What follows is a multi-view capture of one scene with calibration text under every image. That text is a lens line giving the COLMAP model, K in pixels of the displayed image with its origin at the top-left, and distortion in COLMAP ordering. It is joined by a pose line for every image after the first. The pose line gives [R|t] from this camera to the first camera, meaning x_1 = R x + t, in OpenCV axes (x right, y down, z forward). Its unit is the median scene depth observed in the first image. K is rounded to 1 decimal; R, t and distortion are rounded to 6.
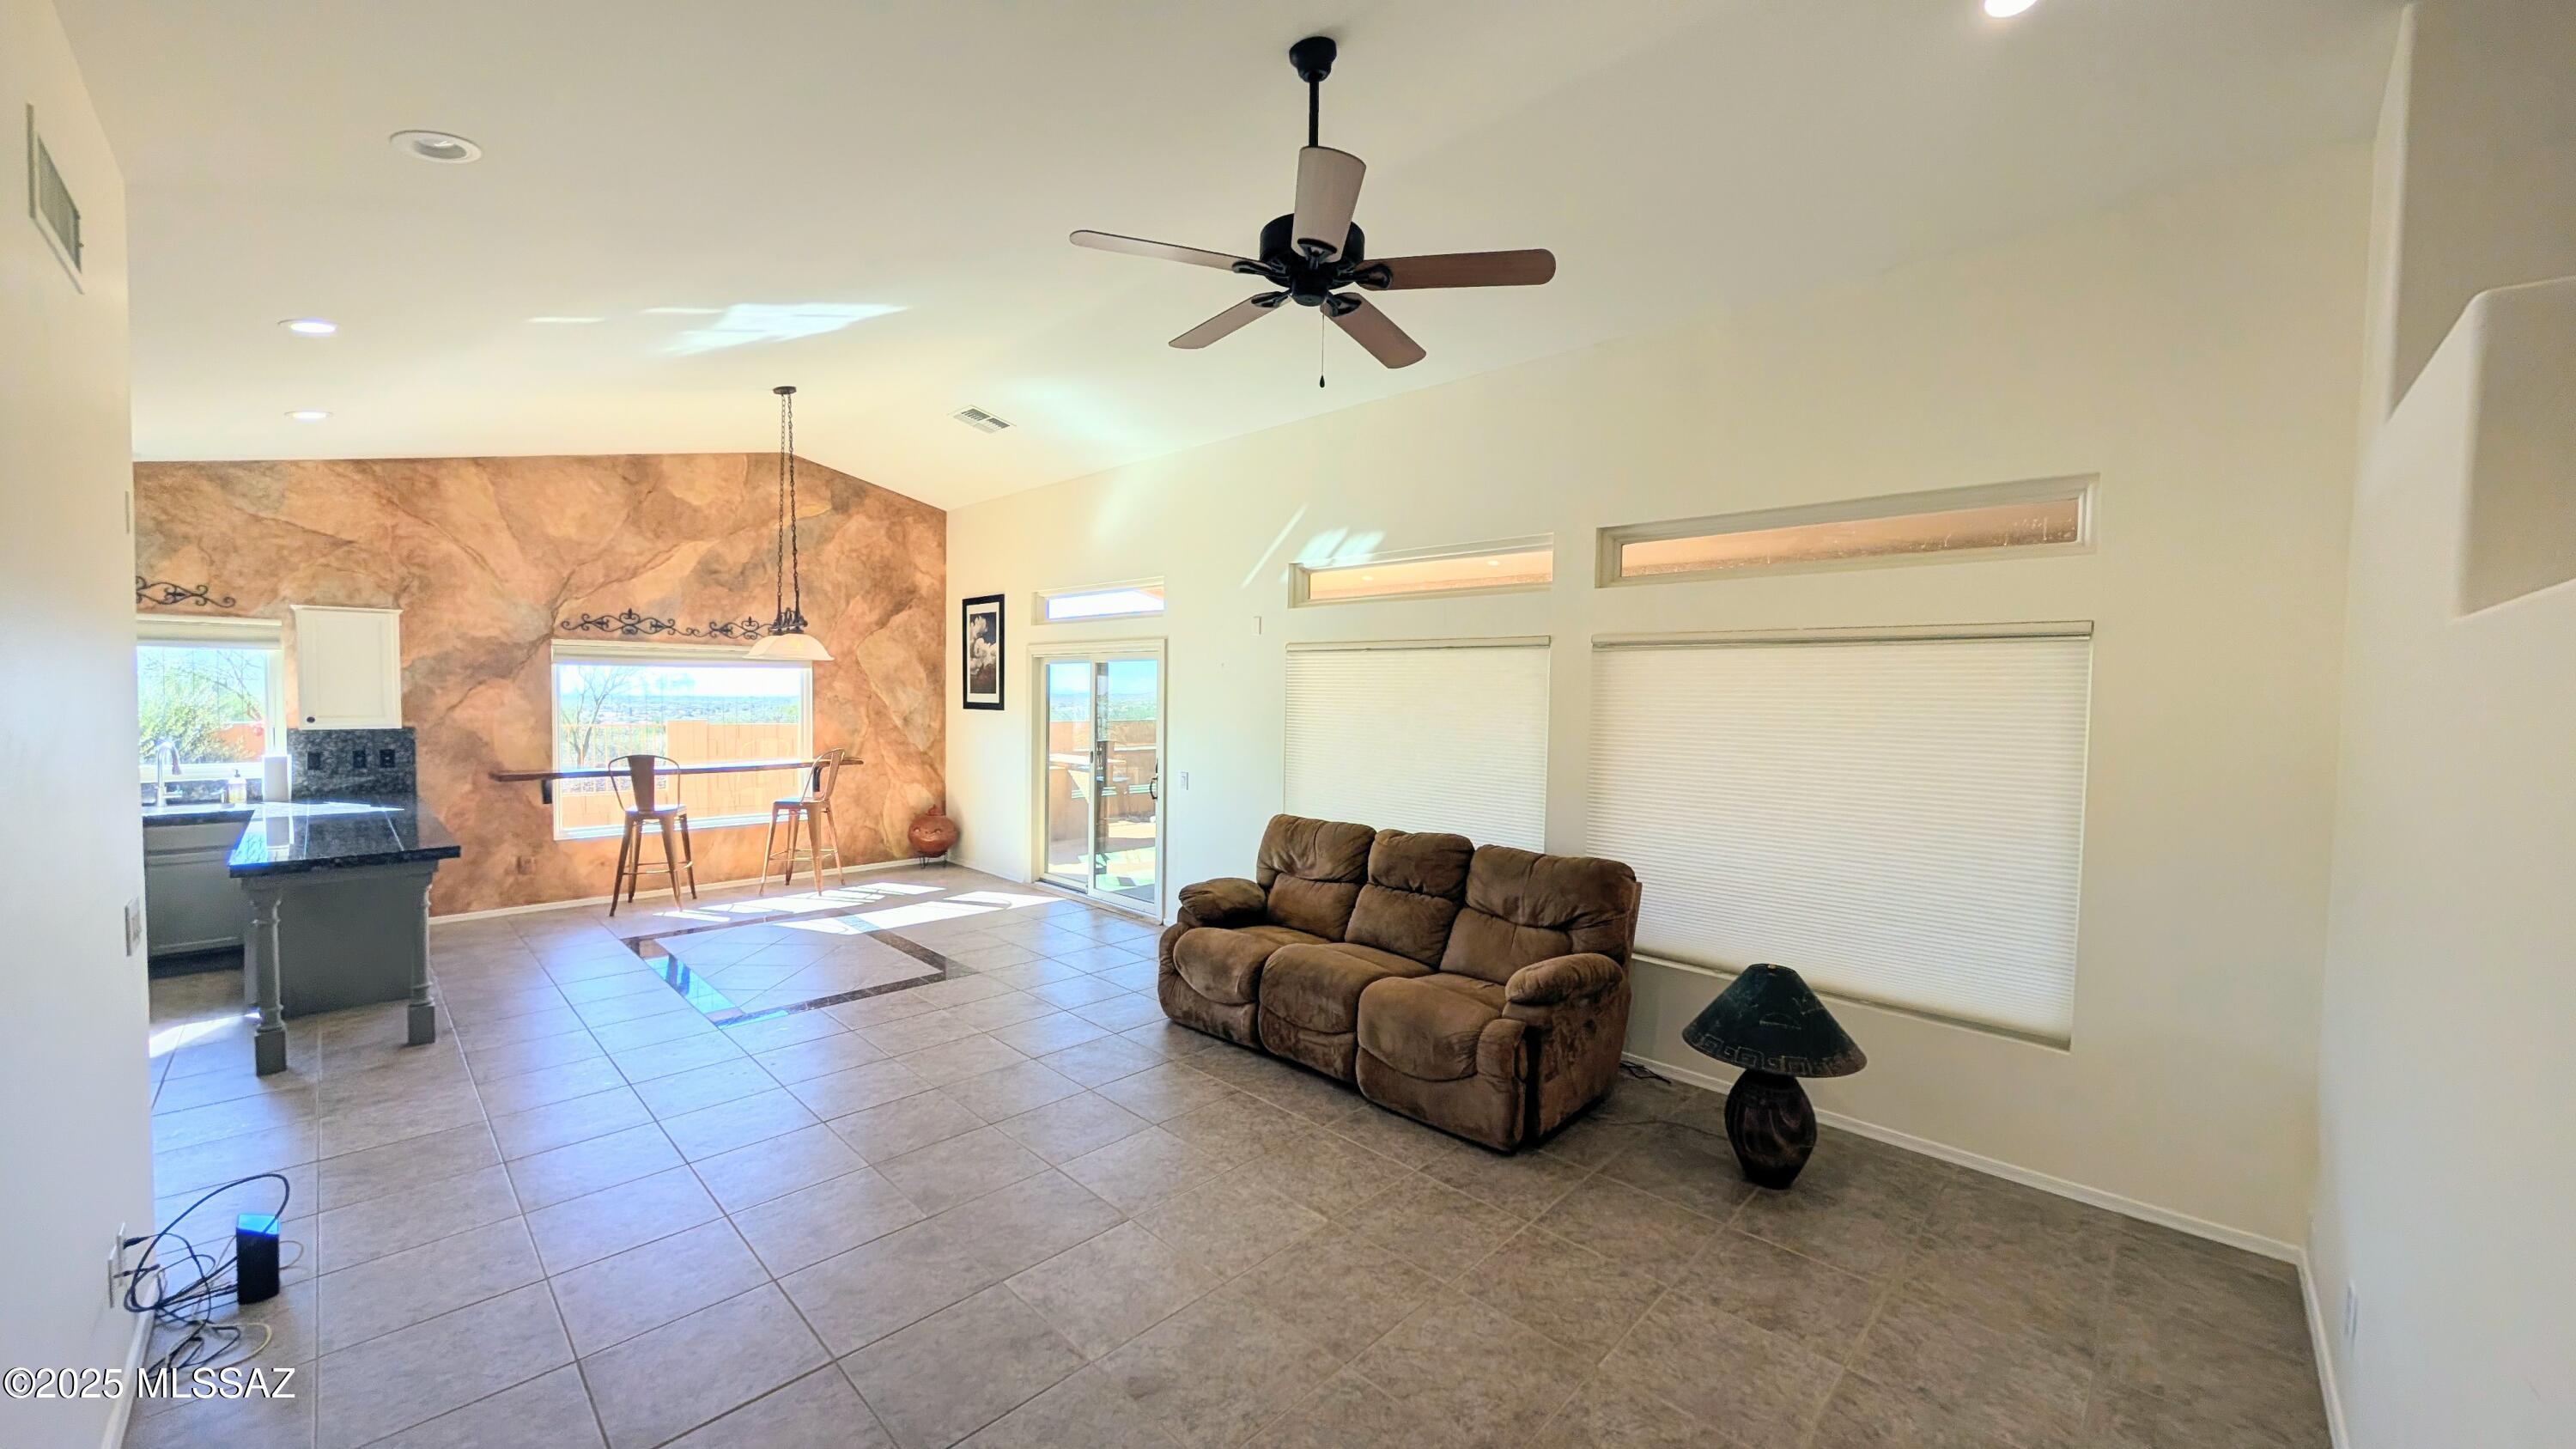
lens RADIAL K [[939.2, 0, 1286.7], [0, 939.2, 724.9], [0, 0, 1]] dist [0.001059, -0.000055]
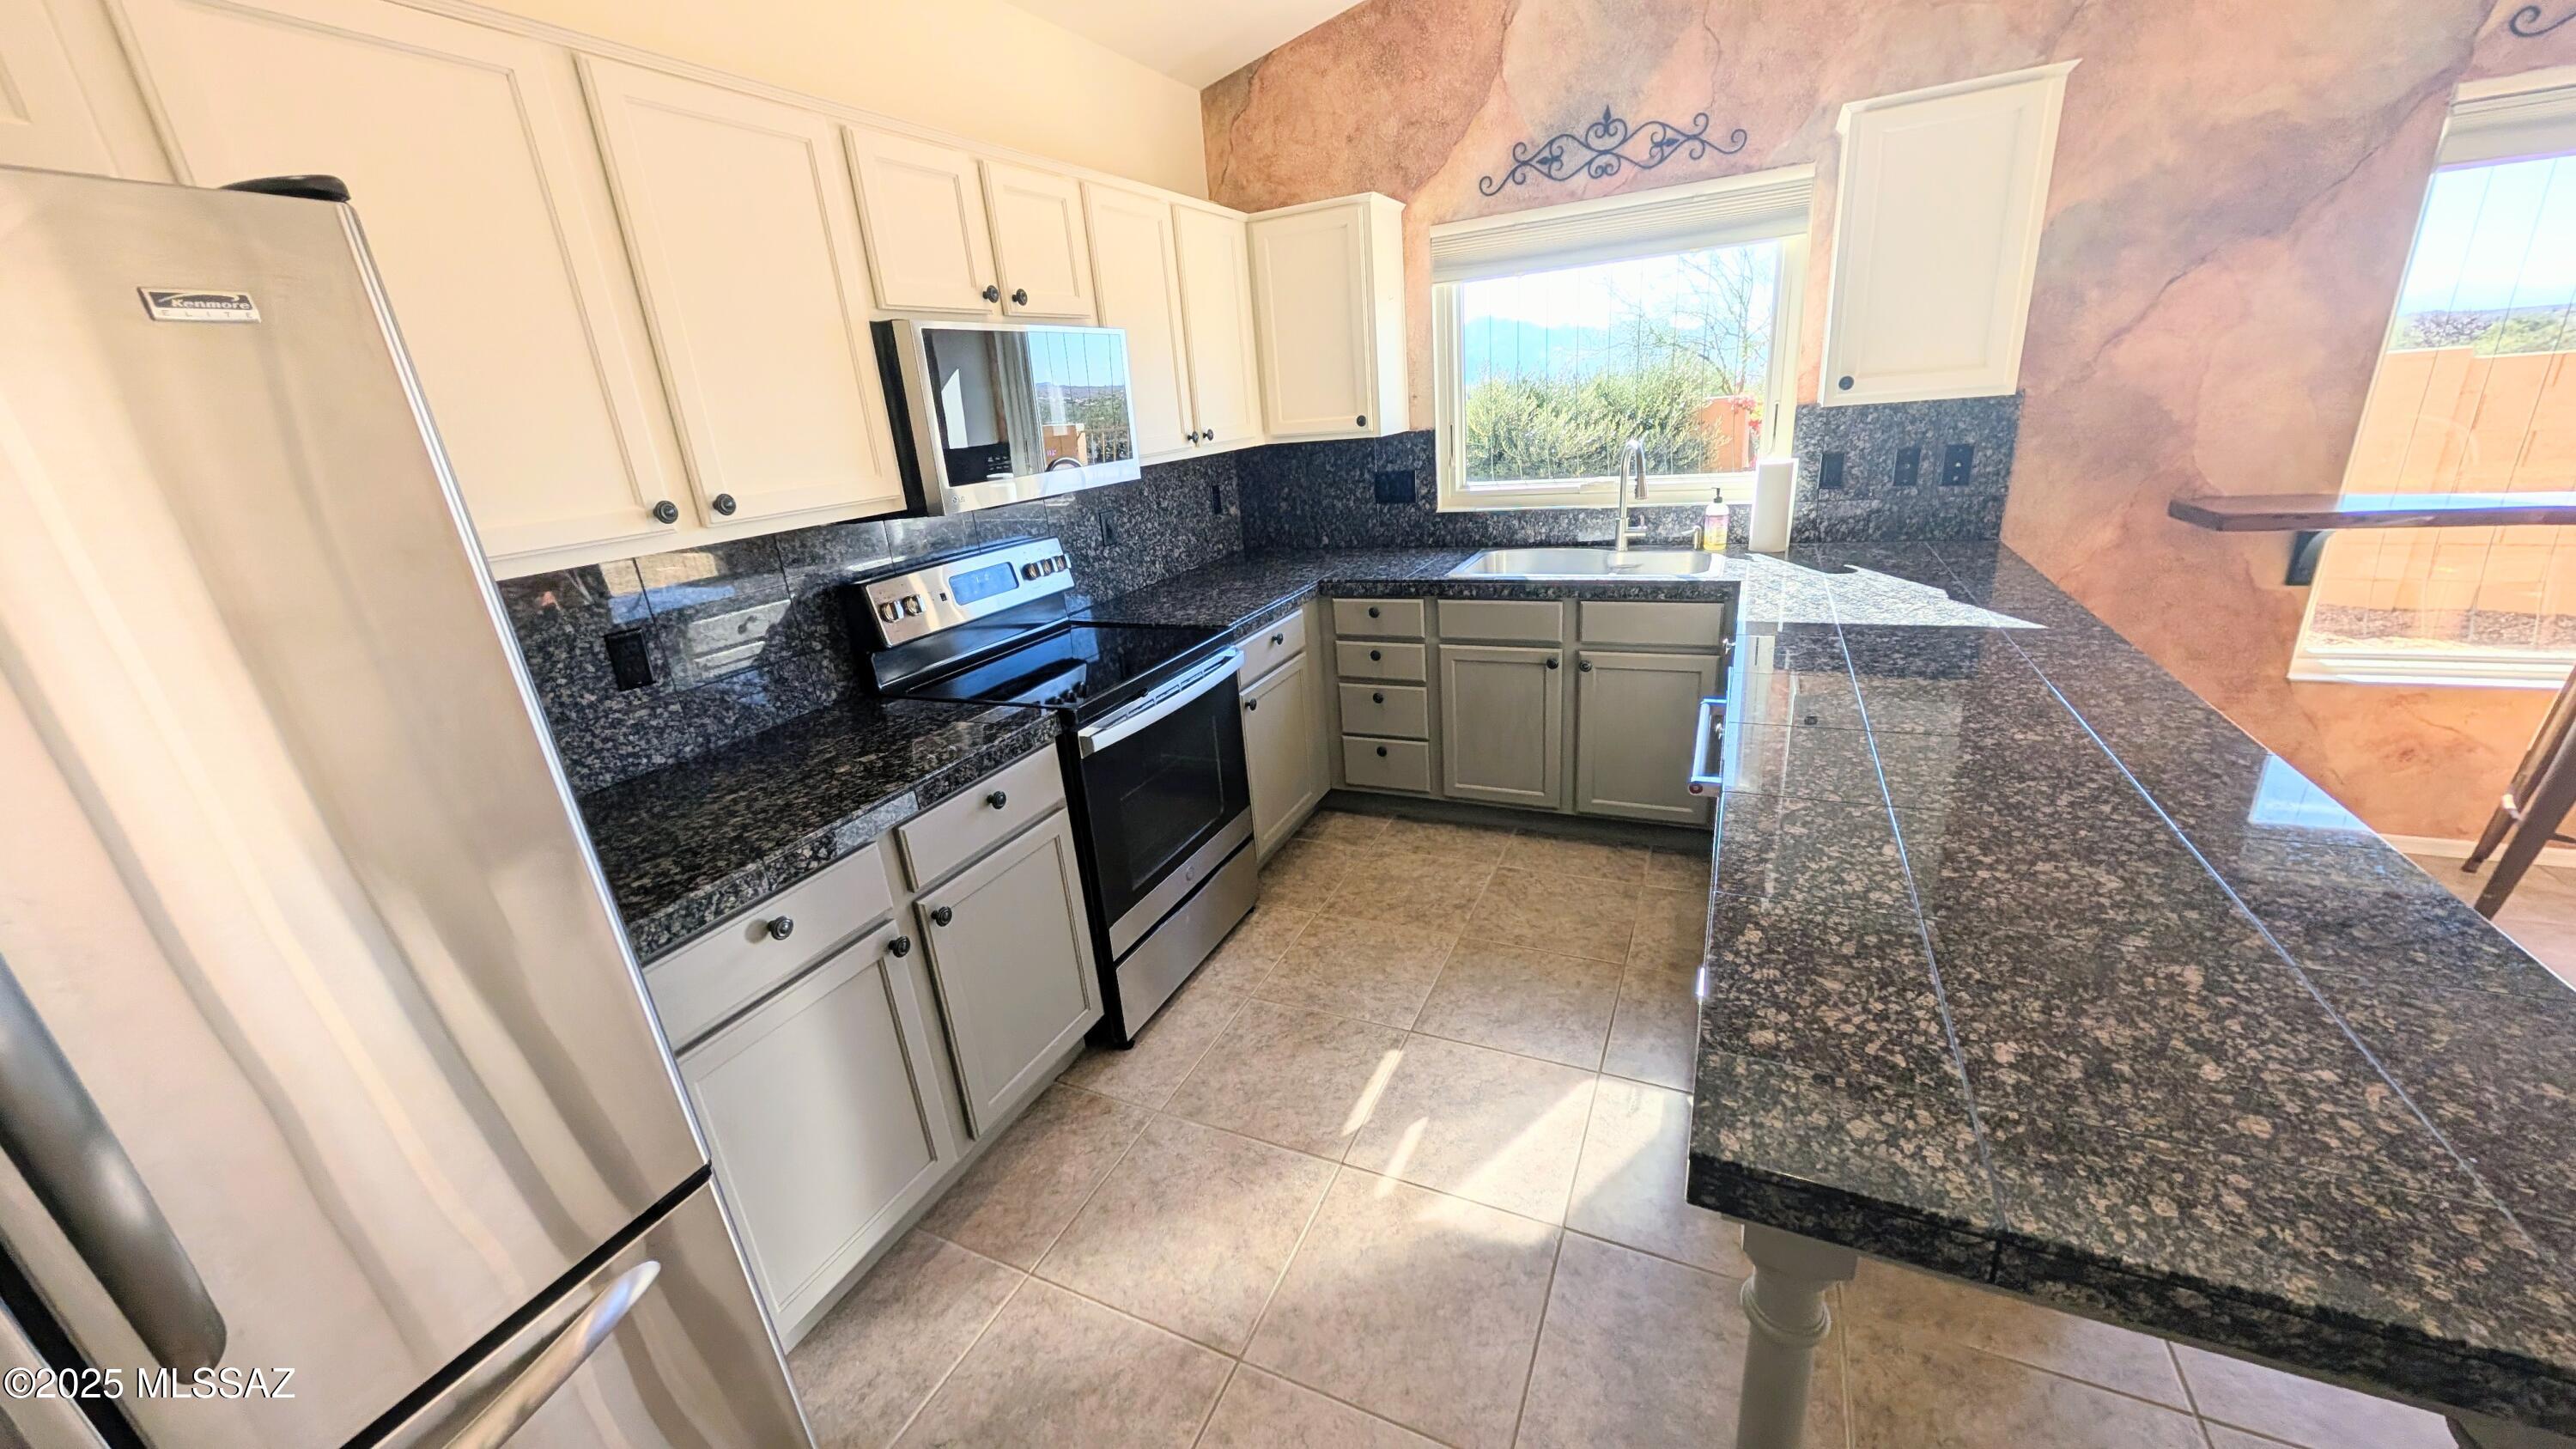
lens RADIAL K [[939.2, 0, 1291.3], [0, 939.2, 729.0], [0, 0, 1]] dist [0.001059, -0.000055]
pose [[0.324552, 0.270666, -0.906315, -0.581426], [0.048630, 0.952141, 0.301766, 0.003719], [0.944617, -0.142013, 0.295857, 0.510961]]
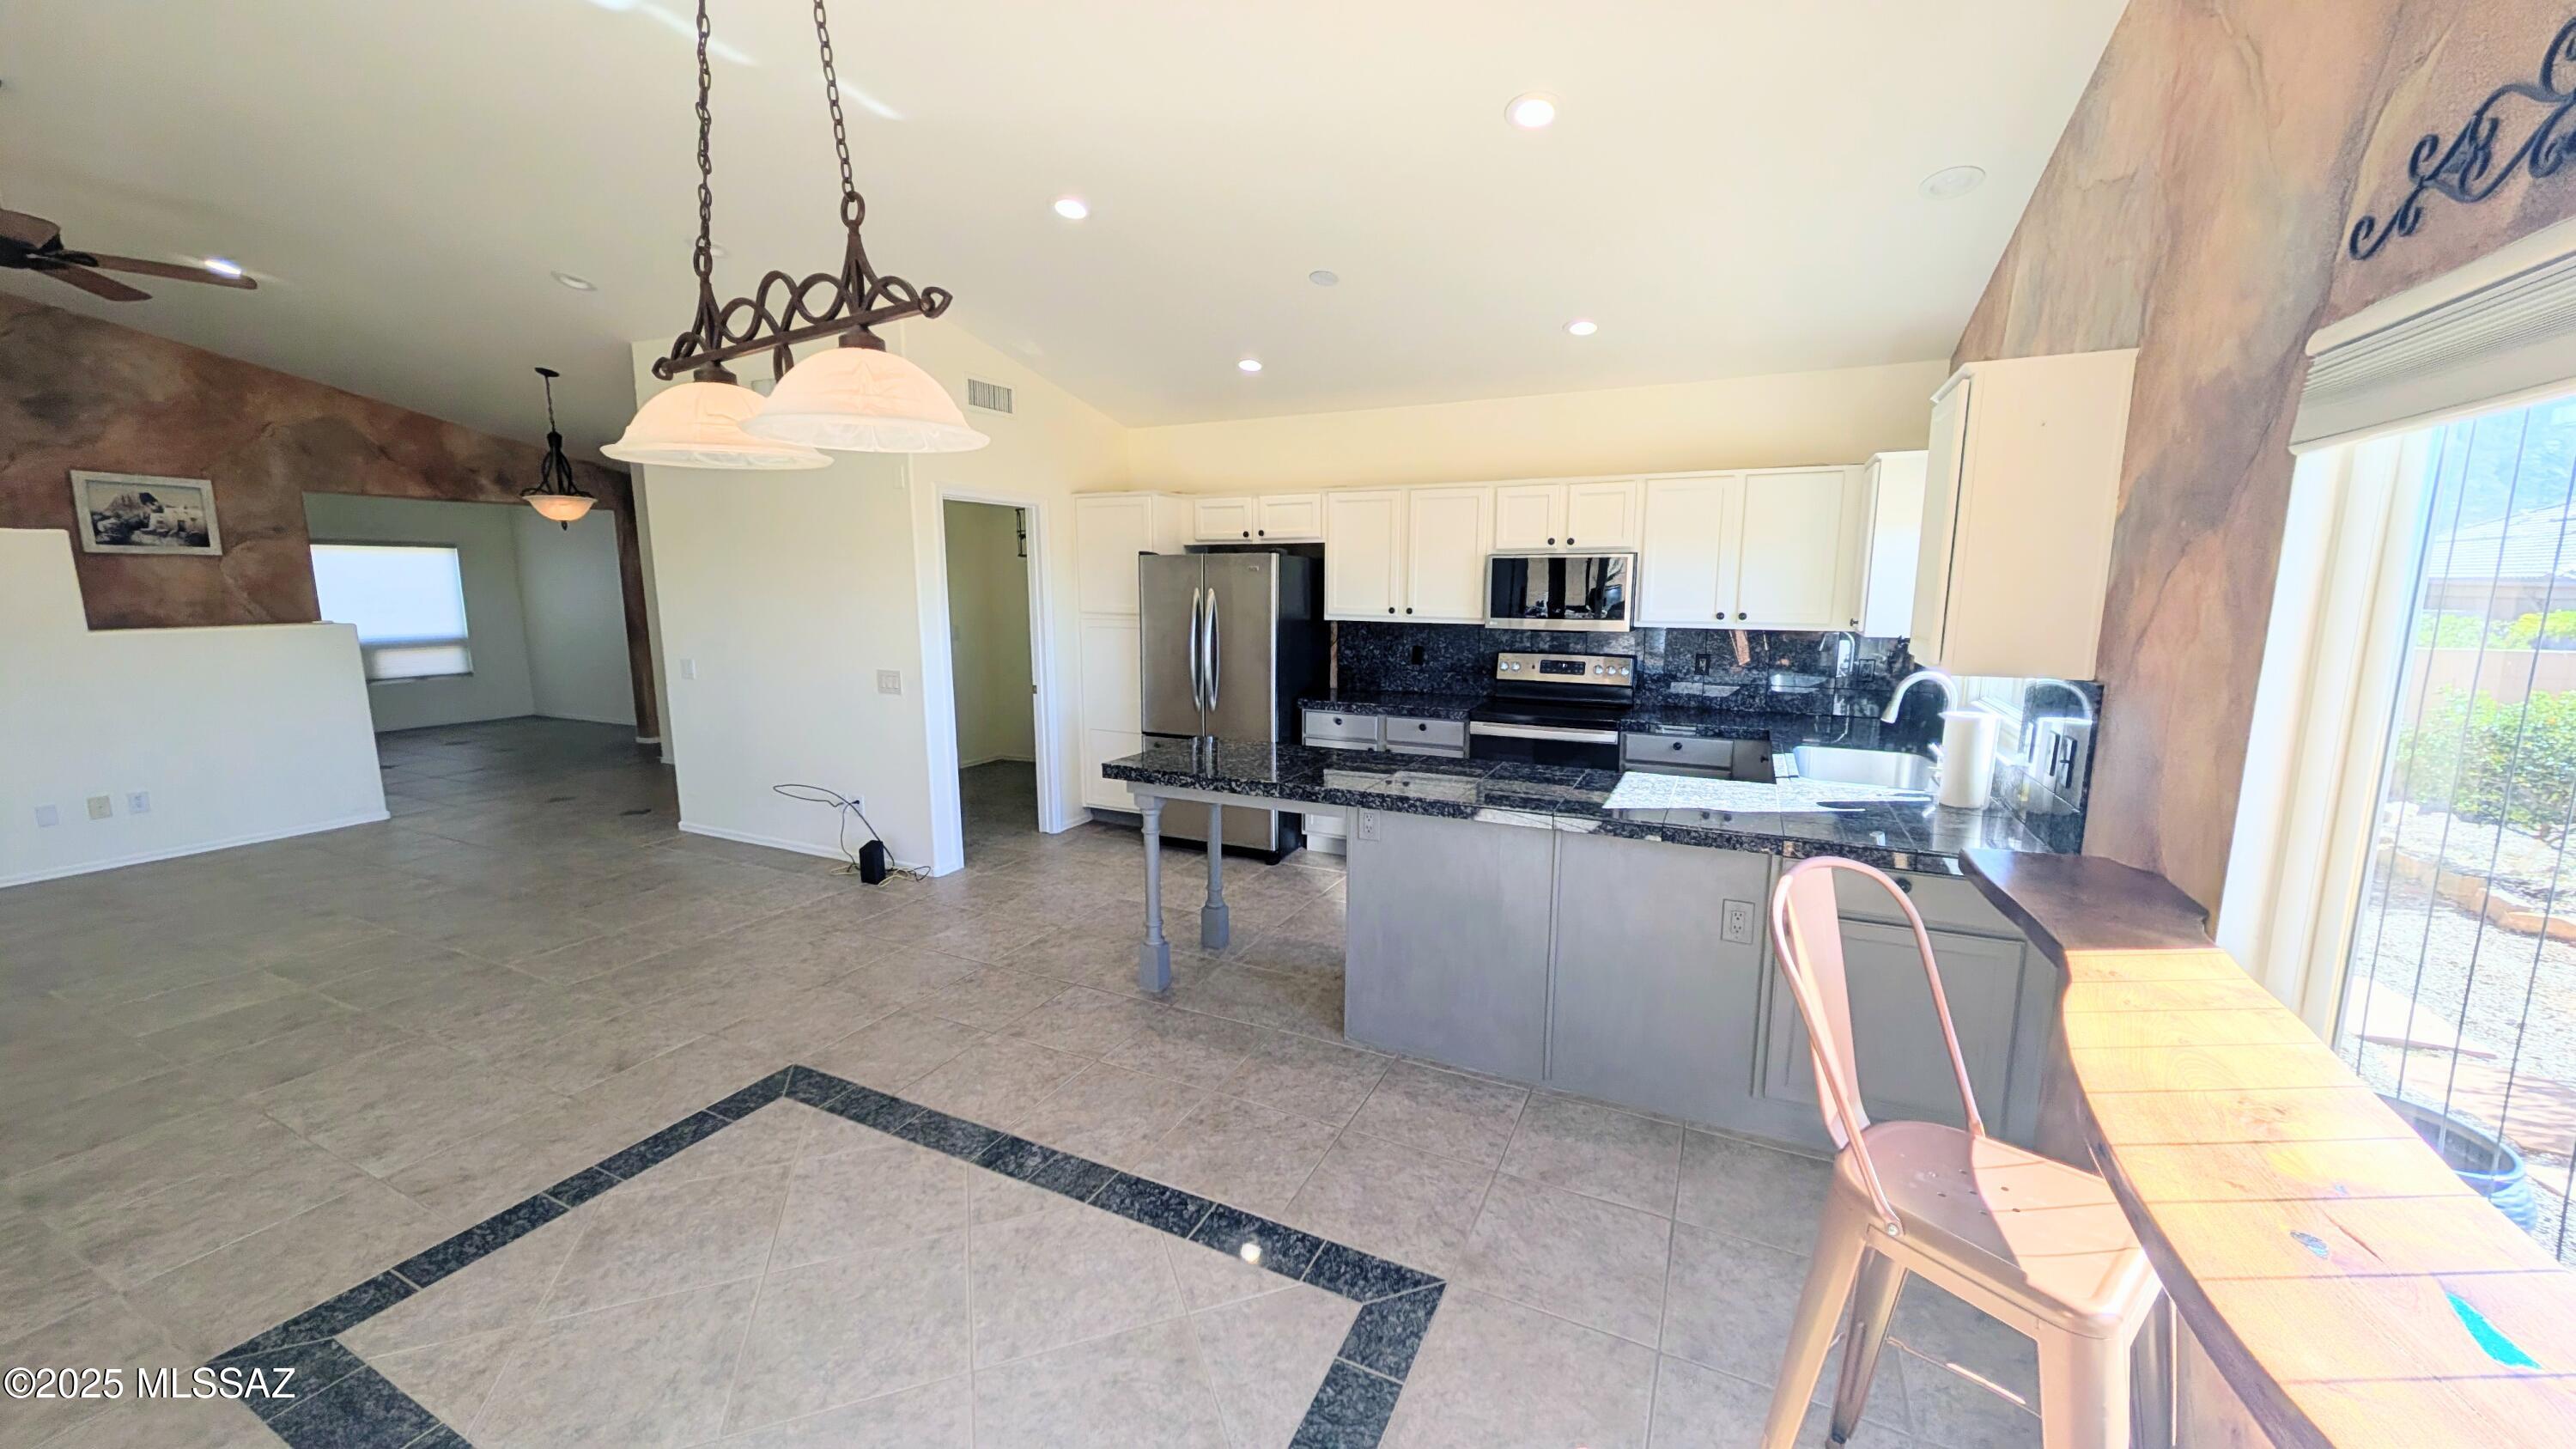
lens RADIAL K [[939.2, 0, 1280.5], [0, 939.2, 738.9], [0, 0, 1]] dist [0.001059, -0.000055]
pose [[-0.952507, 0.036083, -0.302371, -0.515958], [-0.028374, 0.978118, 0.206106, -0.041319], [0.303192, 0.204897, -0.930641, 1.200990]]
